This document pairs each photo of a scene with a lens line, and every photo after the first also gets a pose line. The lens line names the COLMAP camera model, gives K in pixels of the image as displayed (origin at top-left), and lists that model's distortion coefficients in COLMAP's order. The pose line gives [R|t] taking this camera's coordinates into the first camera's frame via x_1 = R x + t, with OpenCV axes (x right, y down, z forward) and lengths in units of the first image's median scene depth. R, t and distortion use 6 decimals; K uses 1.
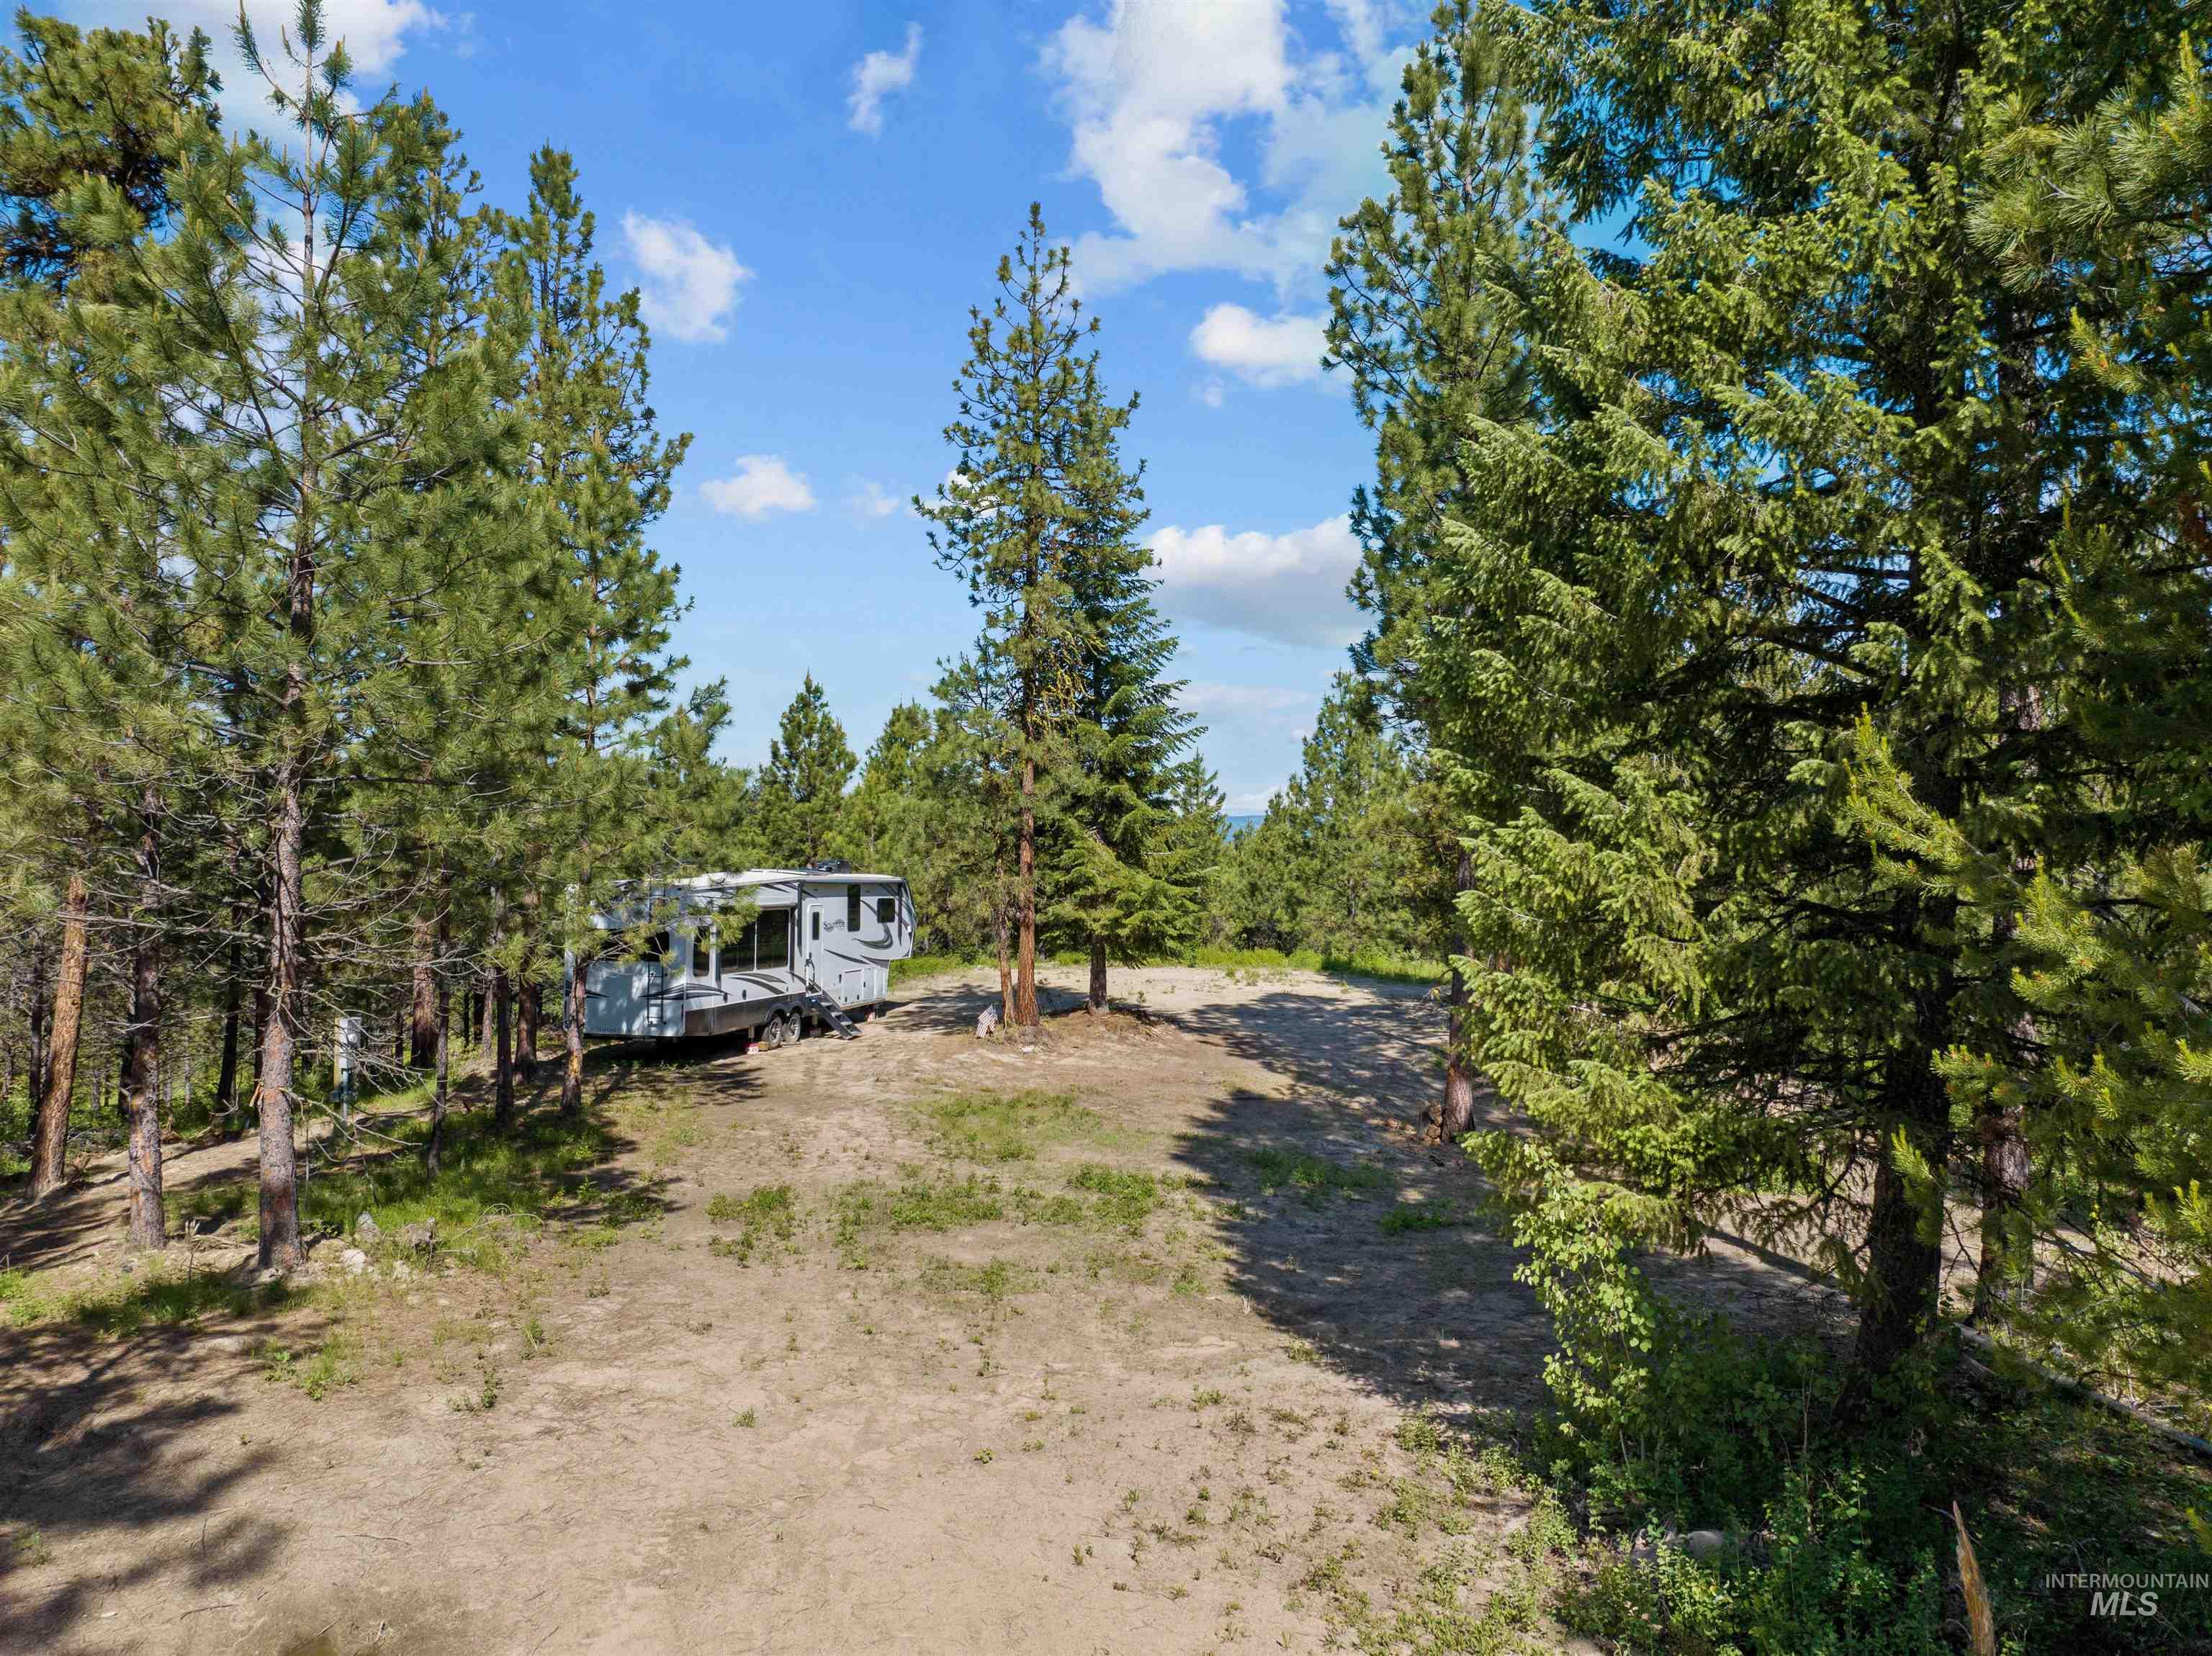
lens RADIAL K [[1537.7, 0, 1100.1], [0, 1537.7, 809.0], [0, 0, 1]] dist [-0.033778, -0.002741]
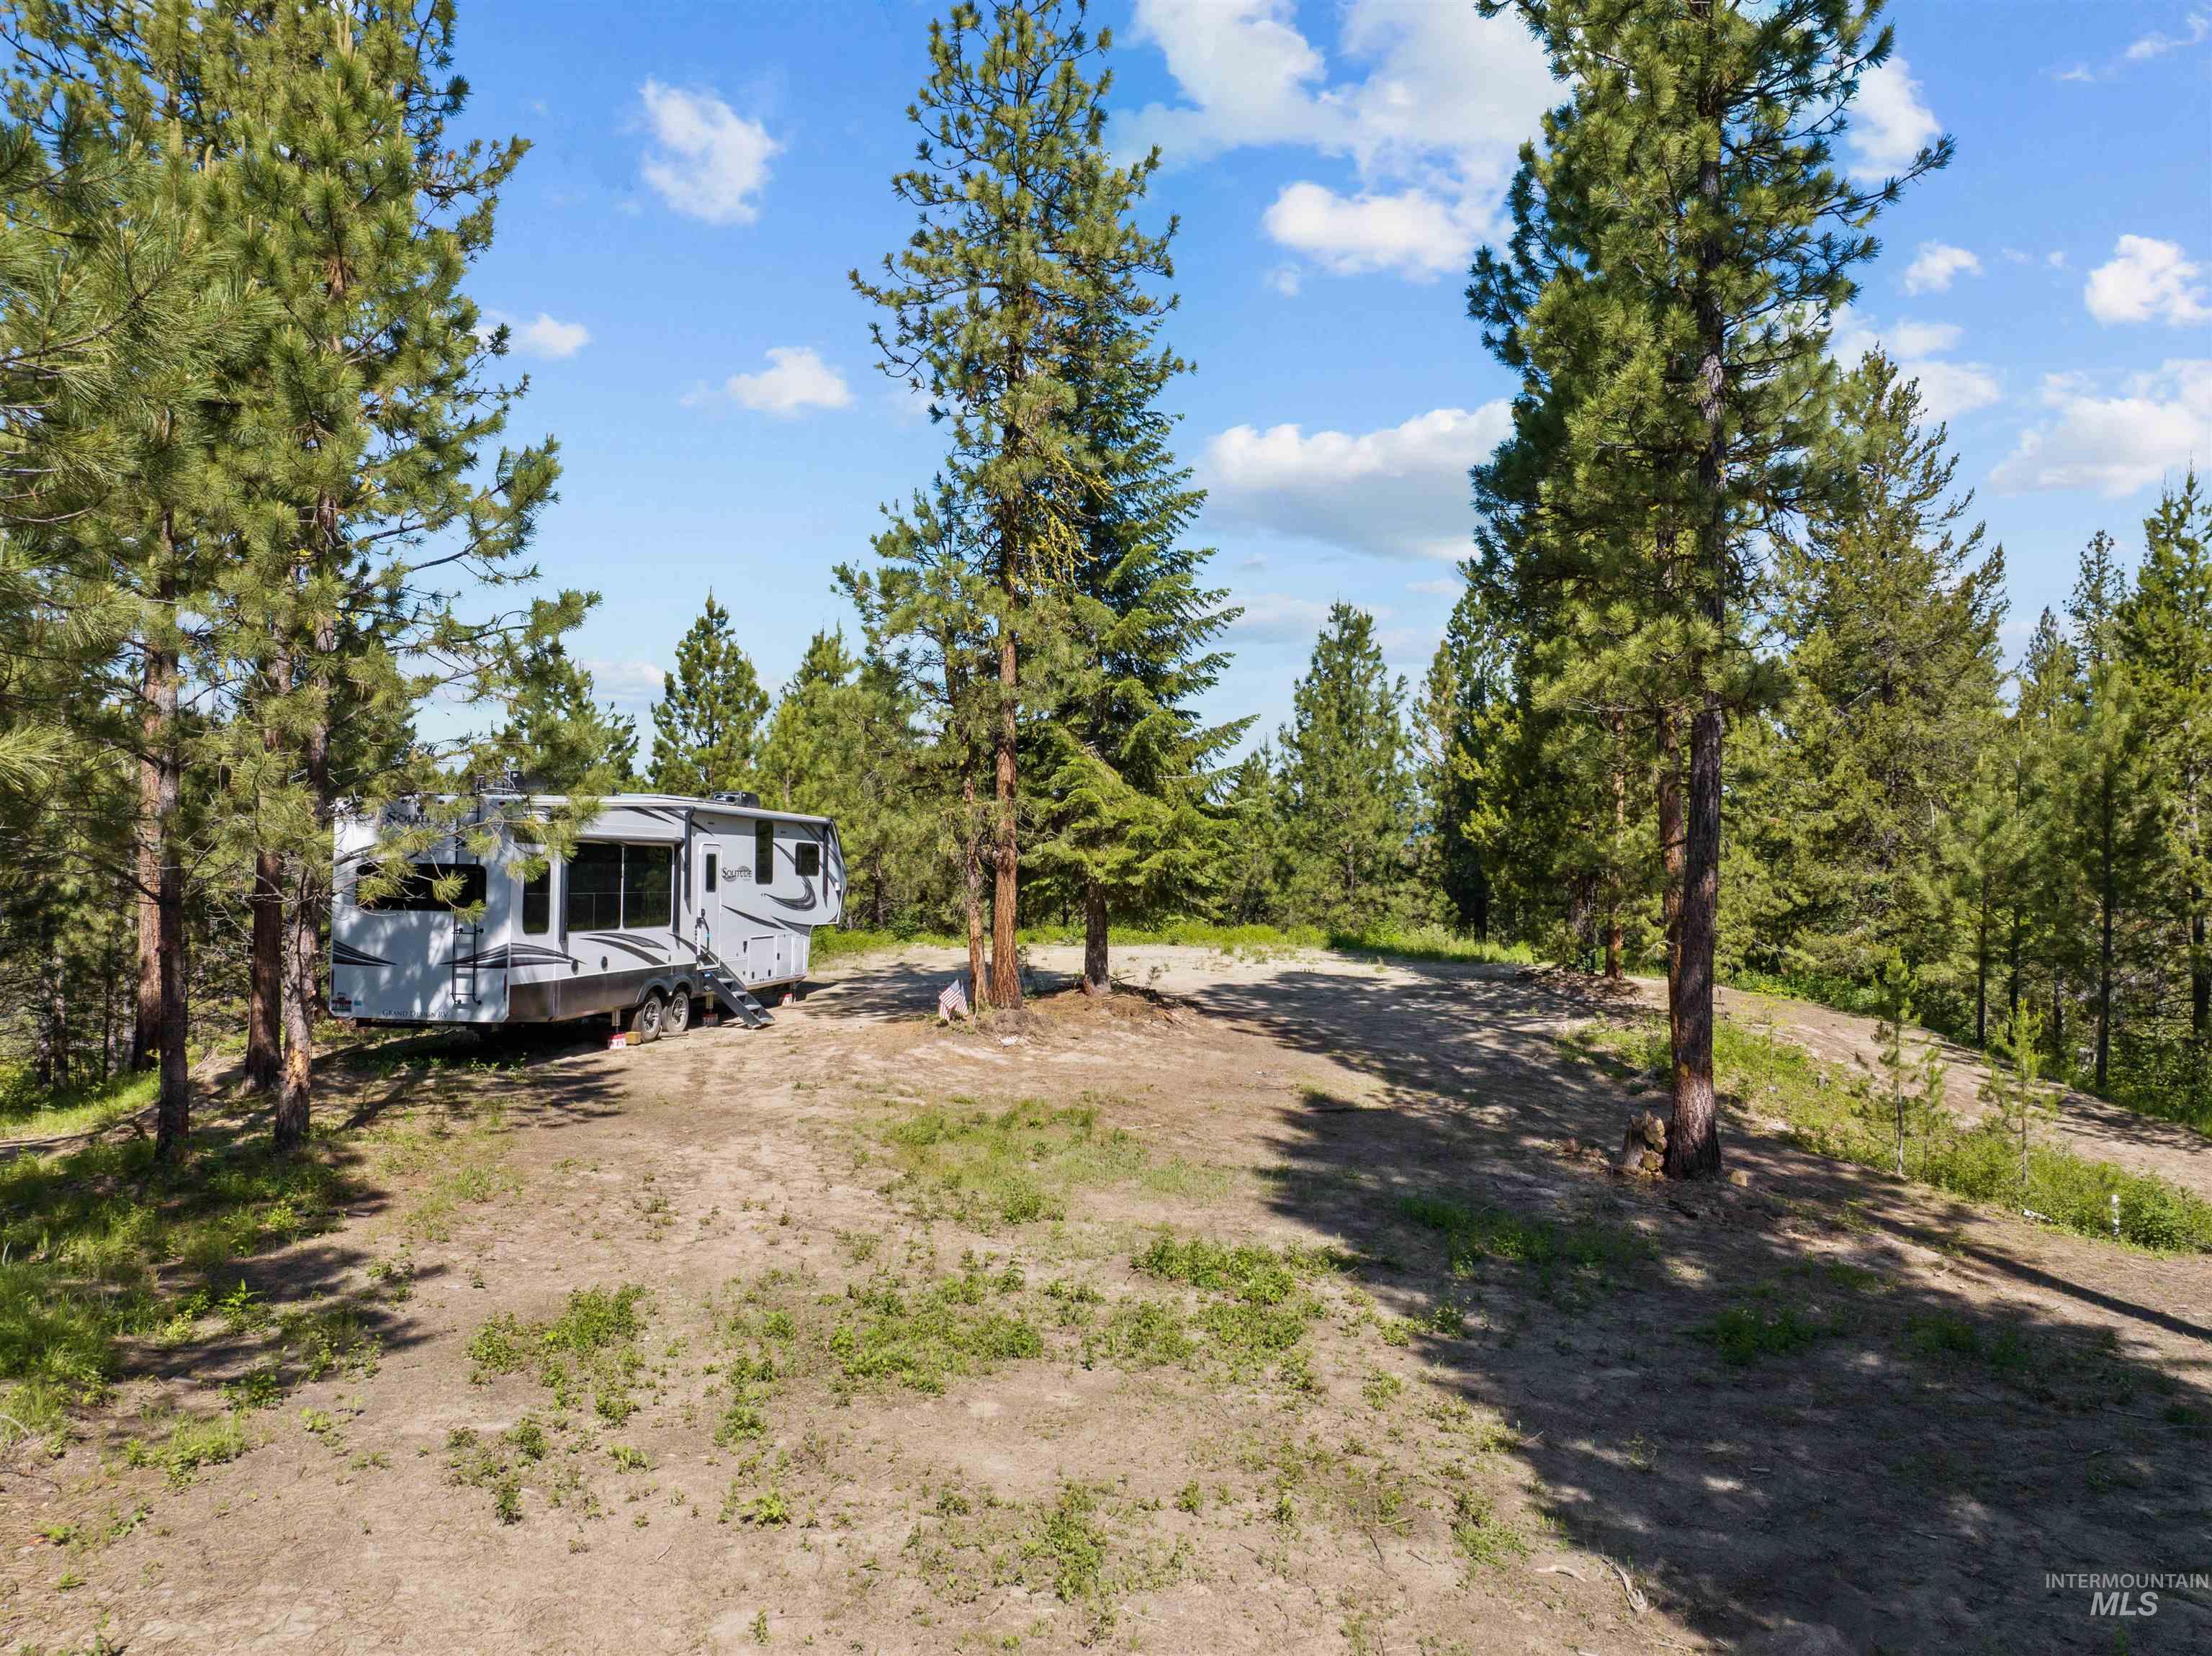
lens RADIAL K [[1537.7, 0, 1100.1], [0, 1537.7, 809.0], [0, 0, 1]] dist [-0.033778, -0.002741]
pose [[0.998469, 0.003644, 0.055194, -0.043642], [-0.003748, 0.999991, 0.001794, 0.046082], [-0.055187, -0.001998, 0.998474, 0.278477]]
